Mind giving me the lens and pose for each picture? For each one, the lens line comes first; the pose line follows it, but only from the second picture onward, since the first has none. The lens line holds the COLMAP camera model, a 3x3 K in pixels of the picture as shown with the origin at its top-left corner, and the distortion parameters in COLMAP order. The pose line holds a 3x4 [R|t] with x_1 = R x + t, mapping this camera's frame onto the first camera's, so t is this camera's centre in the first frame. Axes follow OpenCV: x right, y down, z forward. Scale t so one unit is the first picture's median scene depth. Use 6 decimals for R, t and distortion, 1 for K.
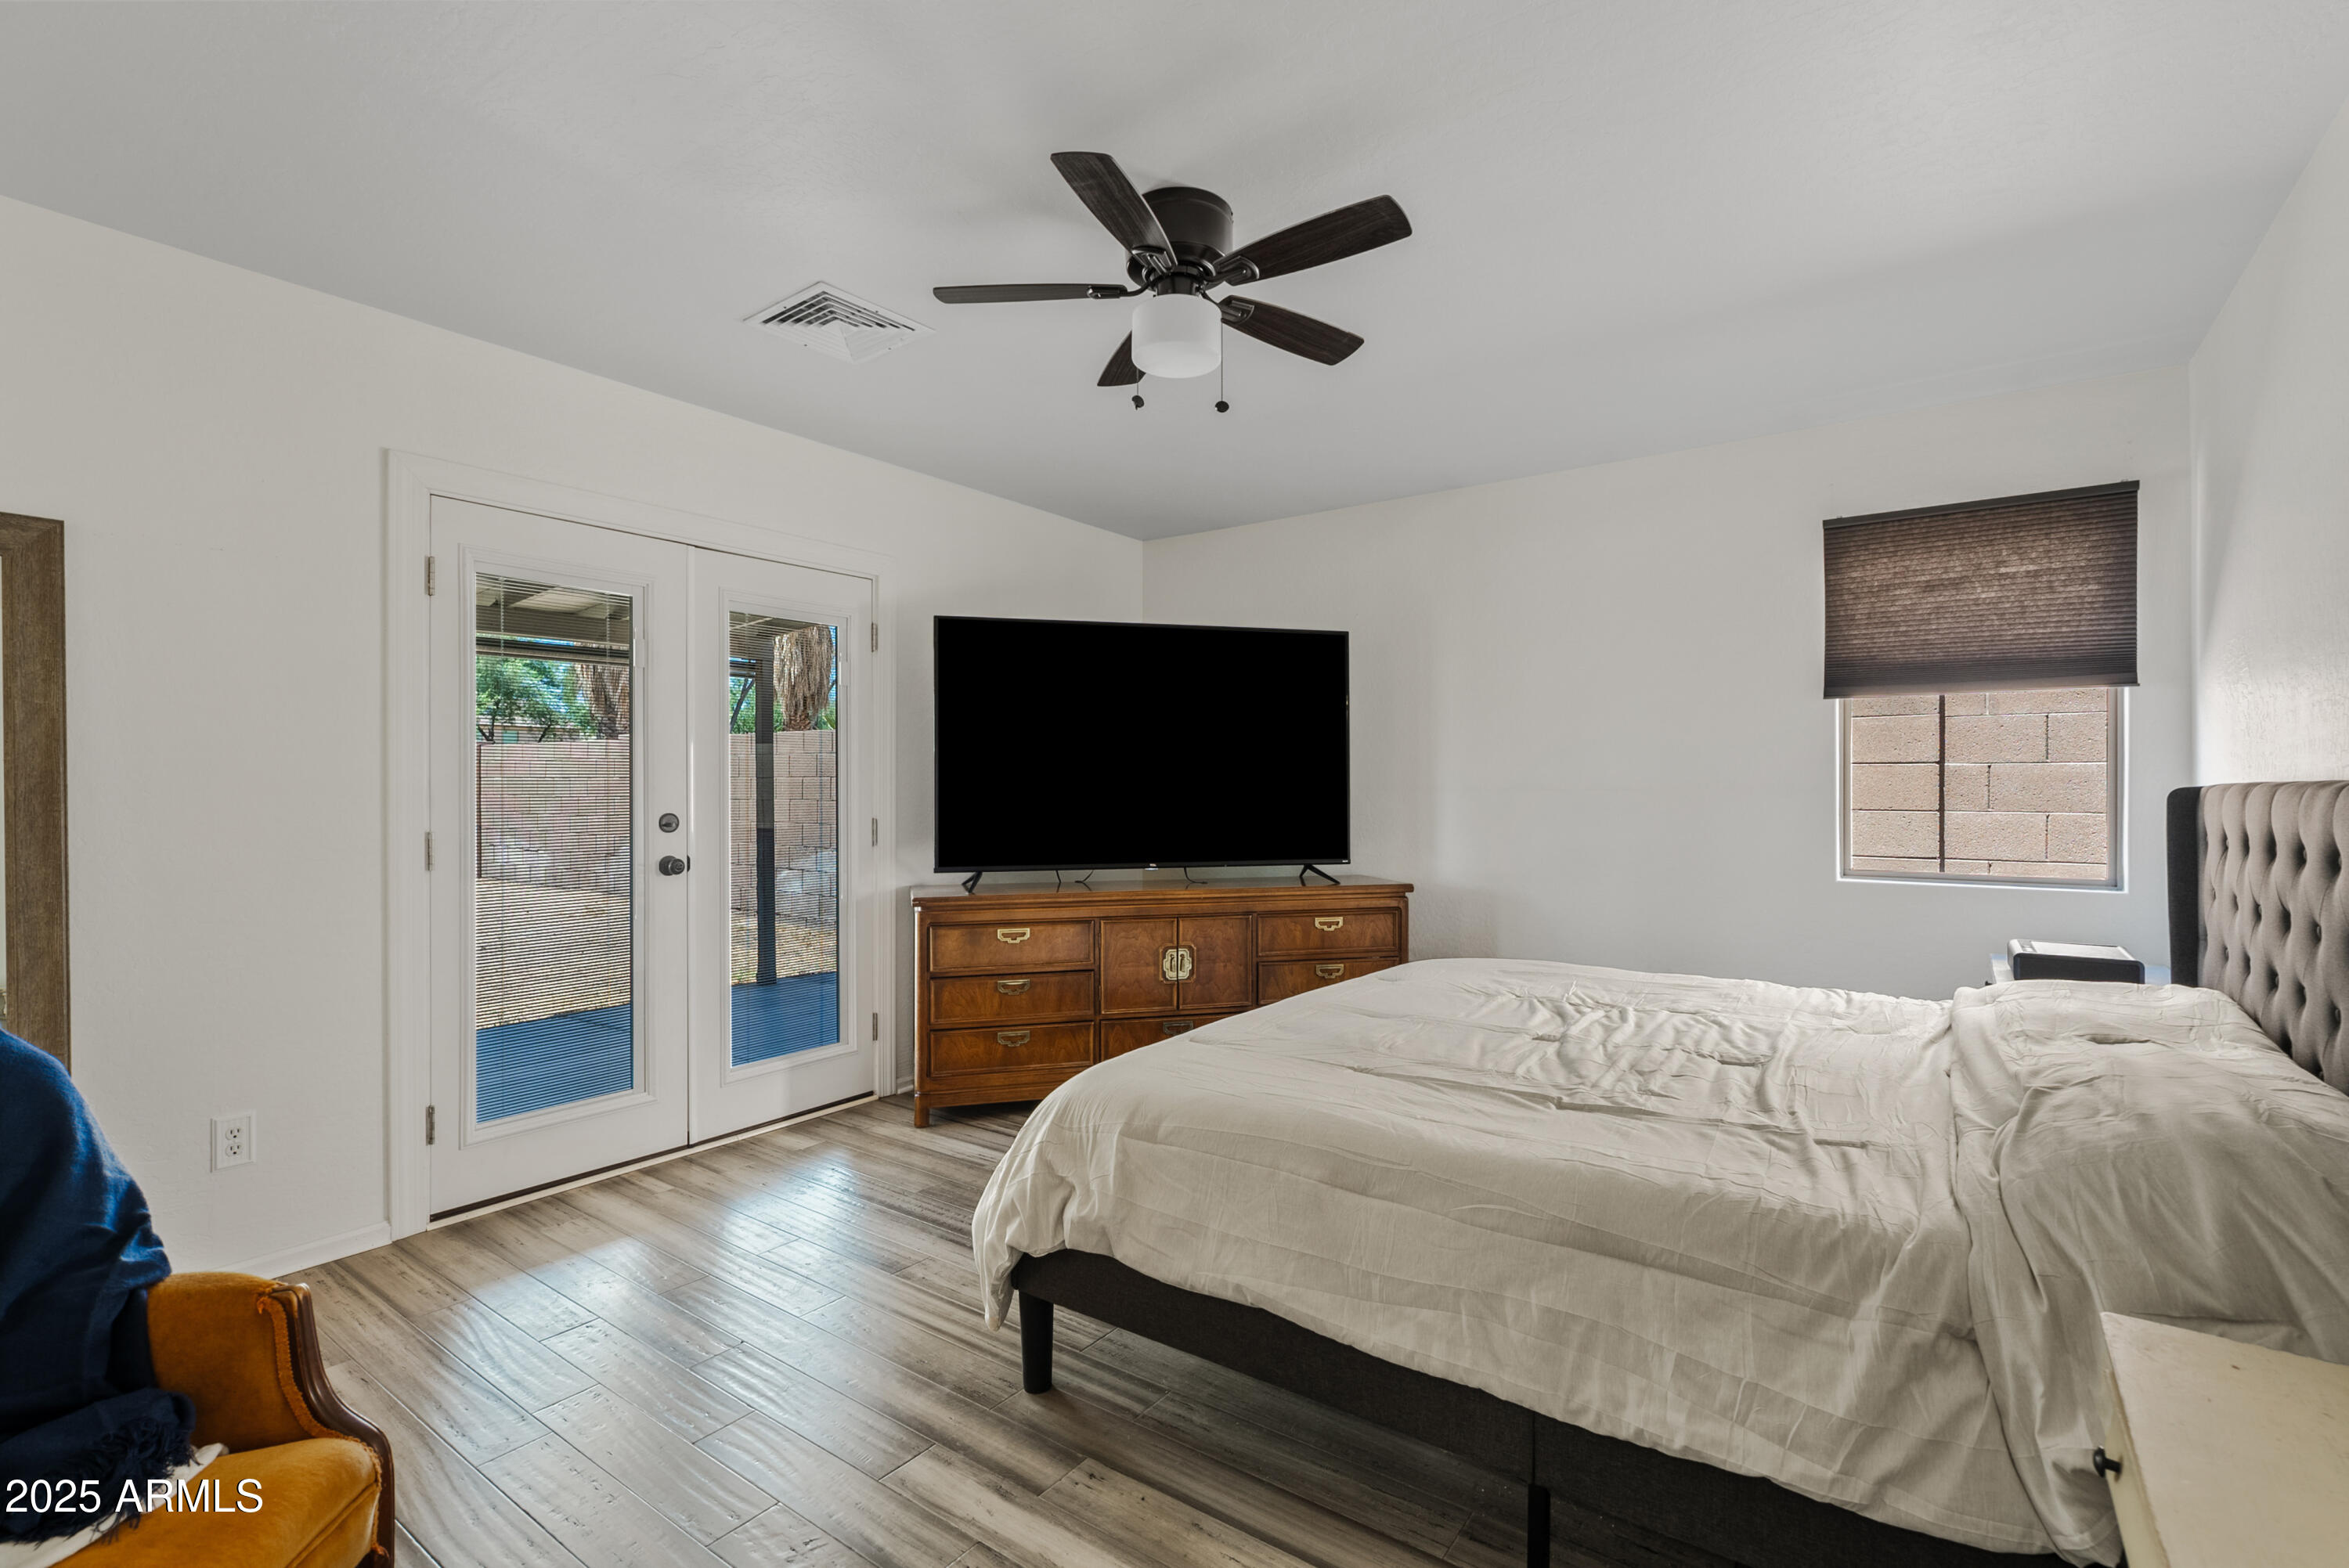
lens RADIAL K [[1066.9, 0, 1177.4], [0, 1066.9, 798.8], [0, 0, 1]] dist [-0.003805, 0.001300]
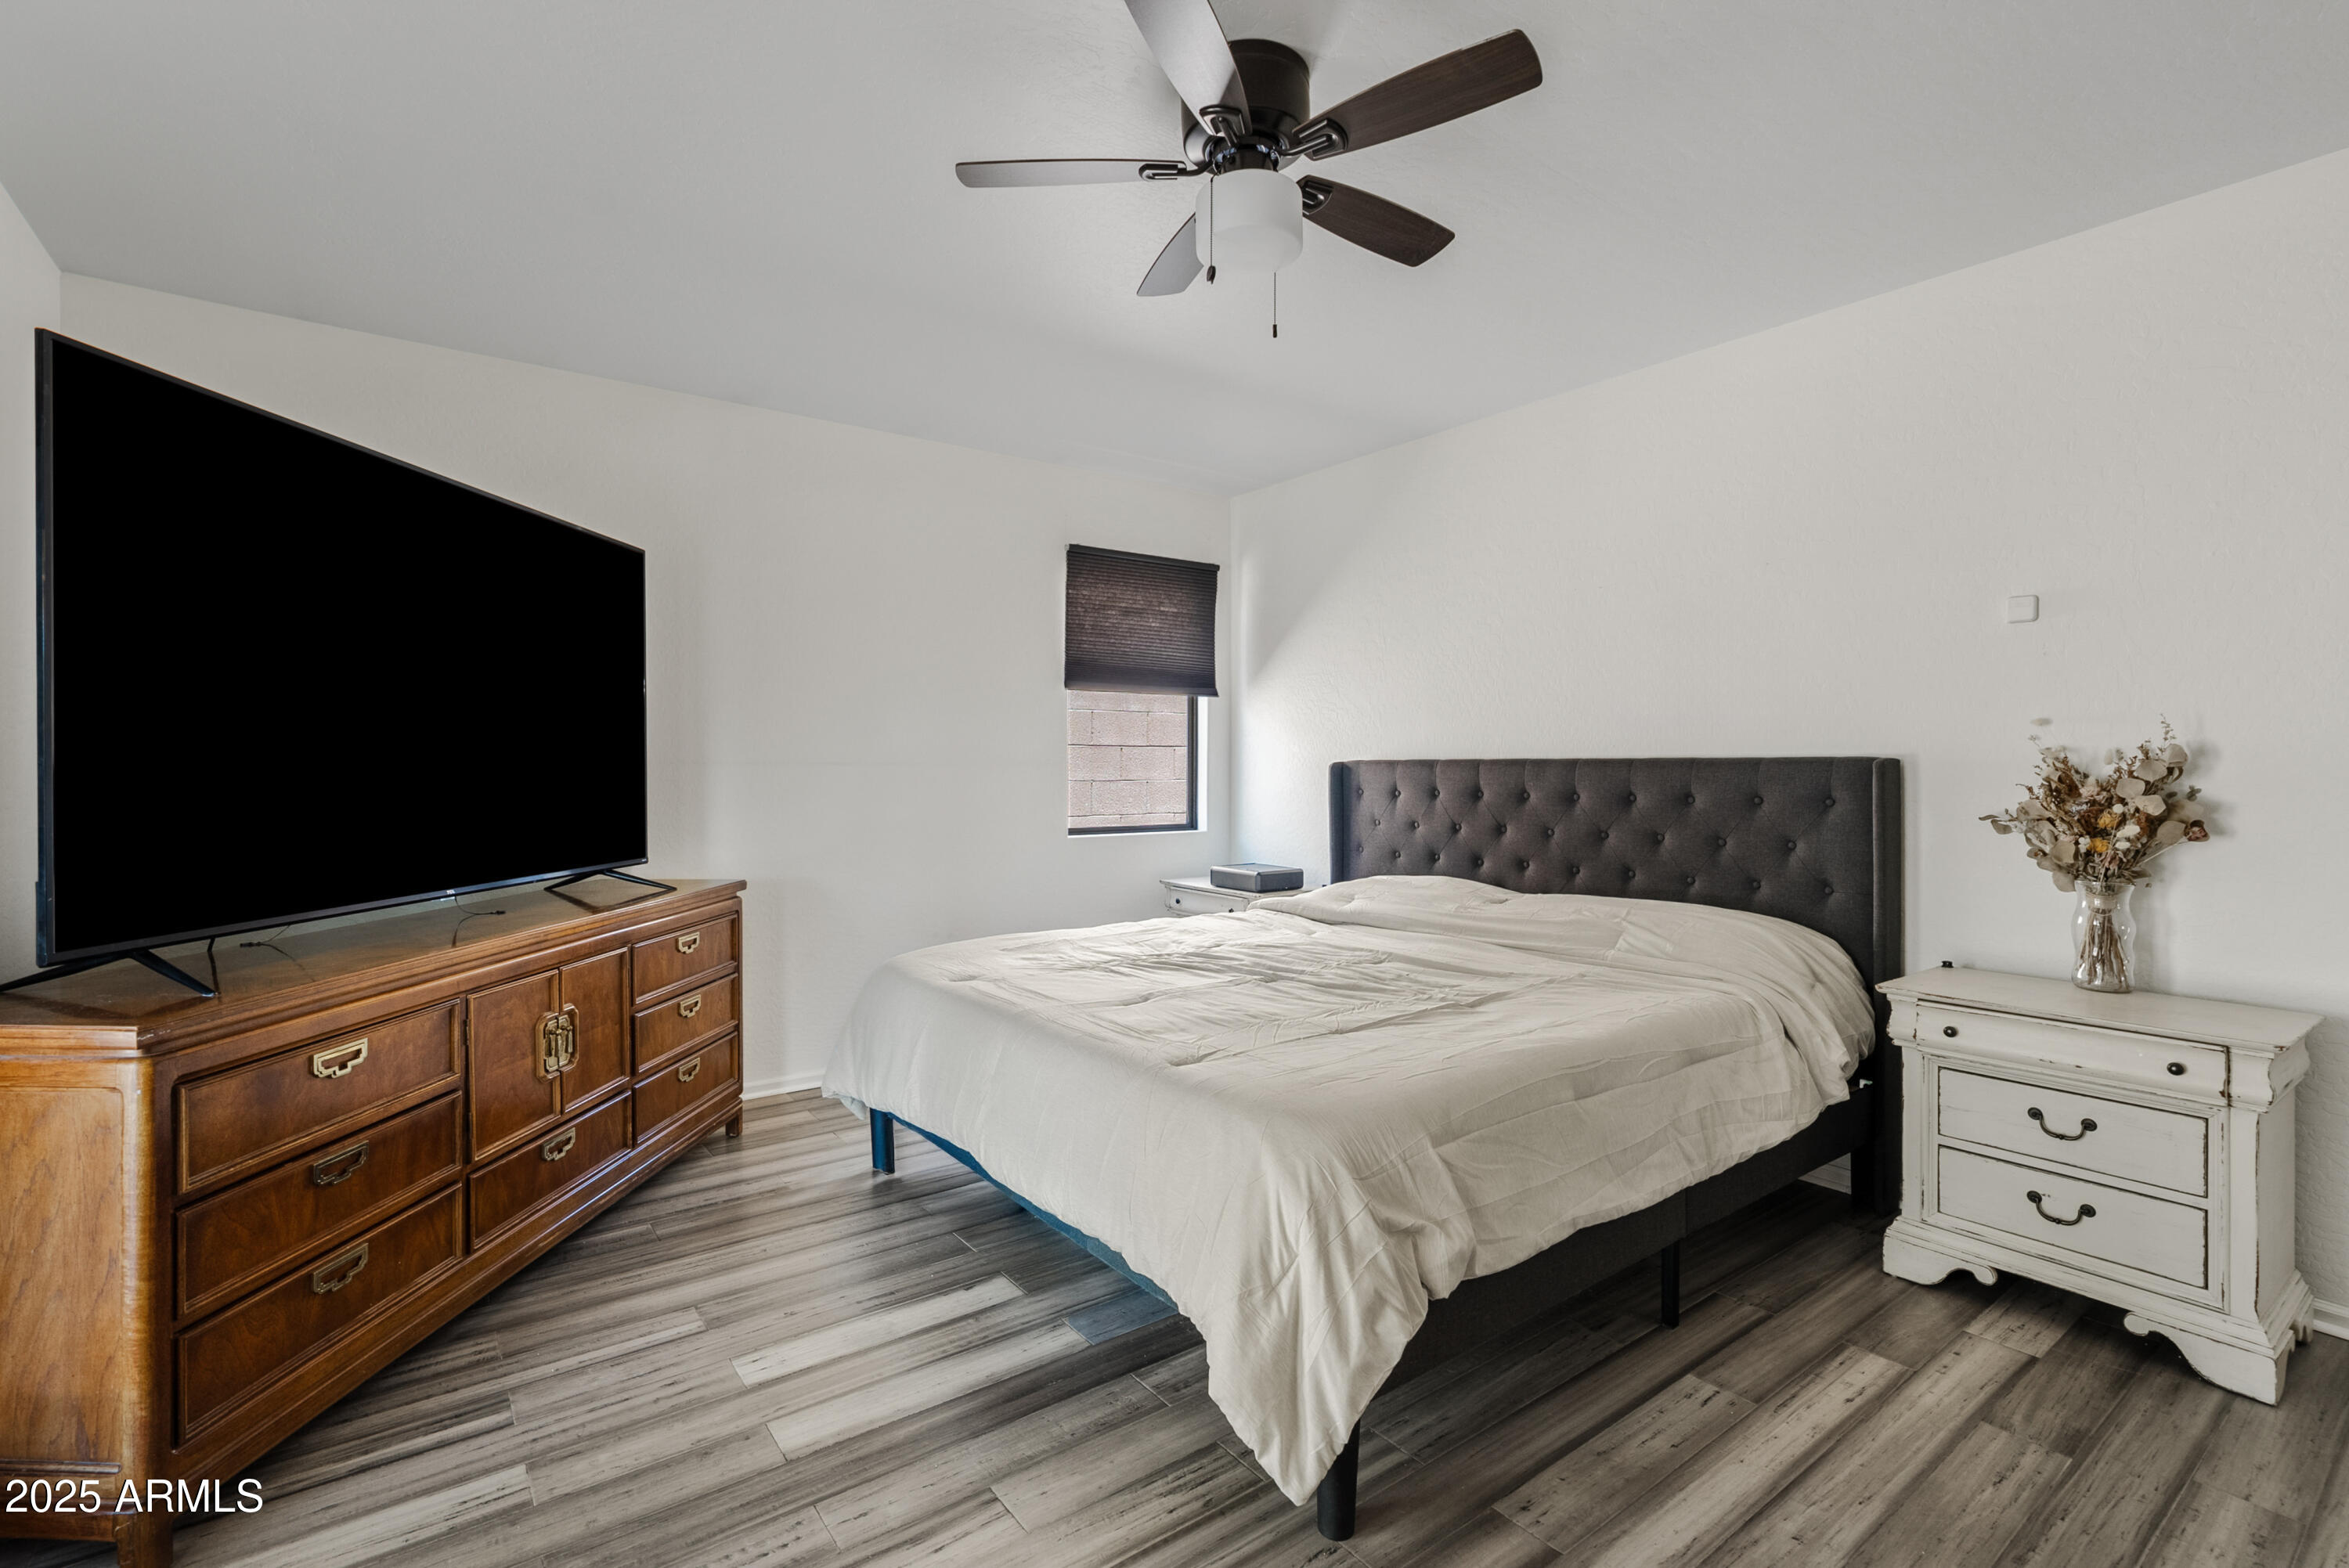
lens RADIAL K [[1070.6, 0, 1183.8], [0, 1070.6, 773.7], [0, 0, 1]] dist [-0.003479, -0.000103]
pose [[0.298734, -0.007080, 0.954310, -0.554992], [0.009236, 0.999947, 0.004527, -0.001852], [-0.954292, 0.007462, 0.298784, 0.533123]]
